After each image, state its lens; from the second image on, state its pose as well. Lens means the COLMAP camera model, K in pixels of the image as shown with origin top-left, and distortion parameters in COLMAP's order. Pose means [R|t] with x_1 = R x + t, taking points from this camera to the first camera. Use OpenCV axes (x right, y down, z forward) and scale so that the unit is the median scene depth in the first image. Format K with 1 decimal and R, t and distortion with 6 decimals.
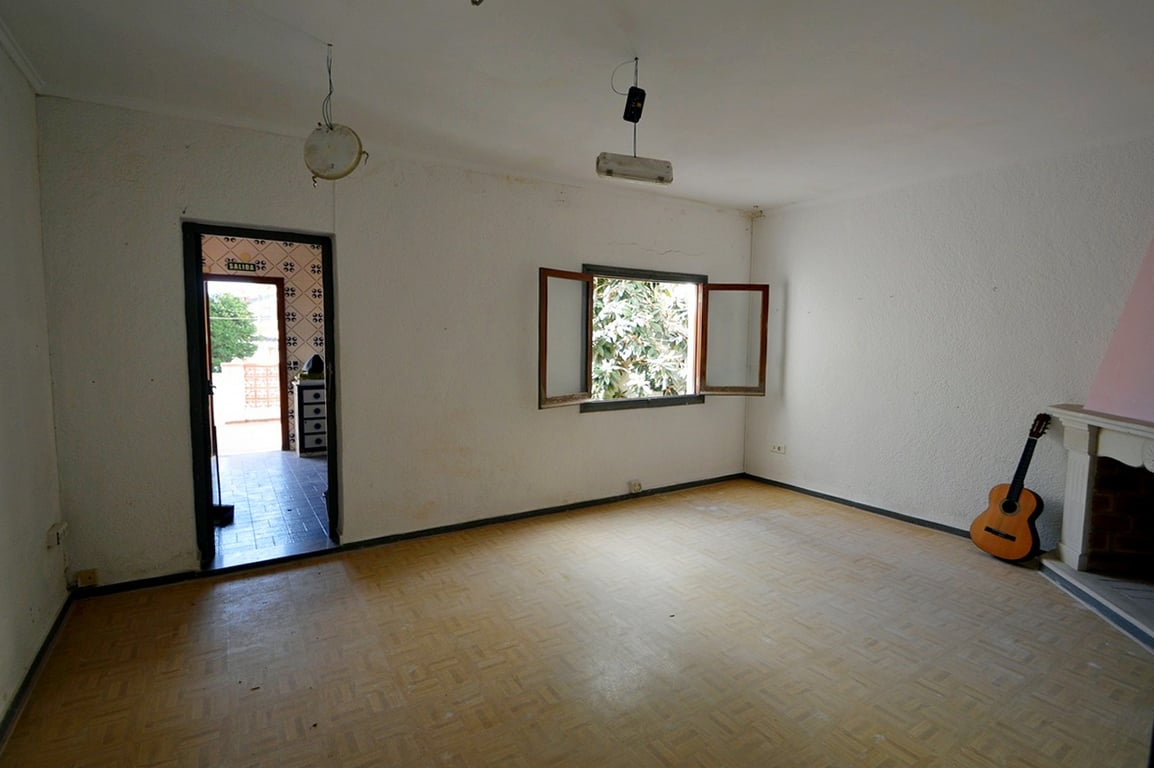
lens RADIAL K [[552.5, 0, 577.0], [0, 552.5, 384.0], [0, 0, 1]] dist [-0.002378, -0.013005]
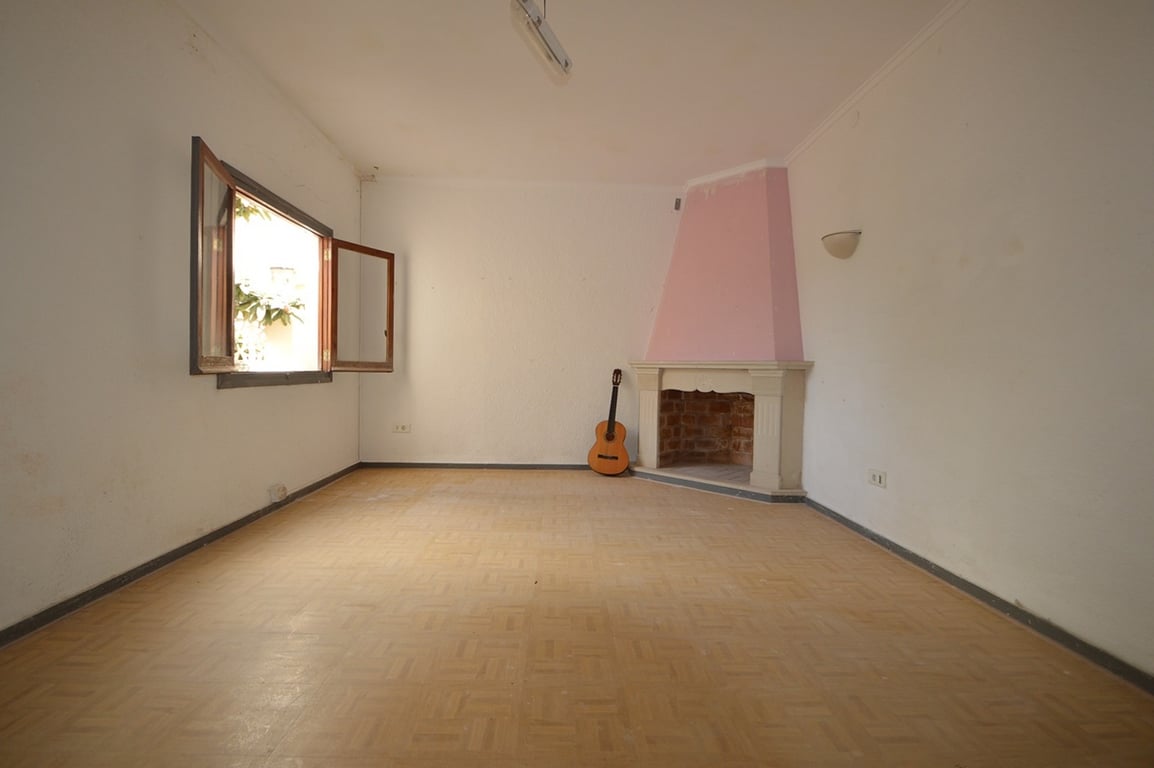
lens RADIAL K [[527.3, 0, 565.0], [0, 527.3, 381.6], [0, 0, 1]] dist [0.018278, -0.020250]
pose [[0.500720, -0.017504, 0.865433, -0.327382], [0.062273, 0.997933, -0.015846, 0.079417], [-0.863367, 0.061828, 0.500775, 0.339026]]
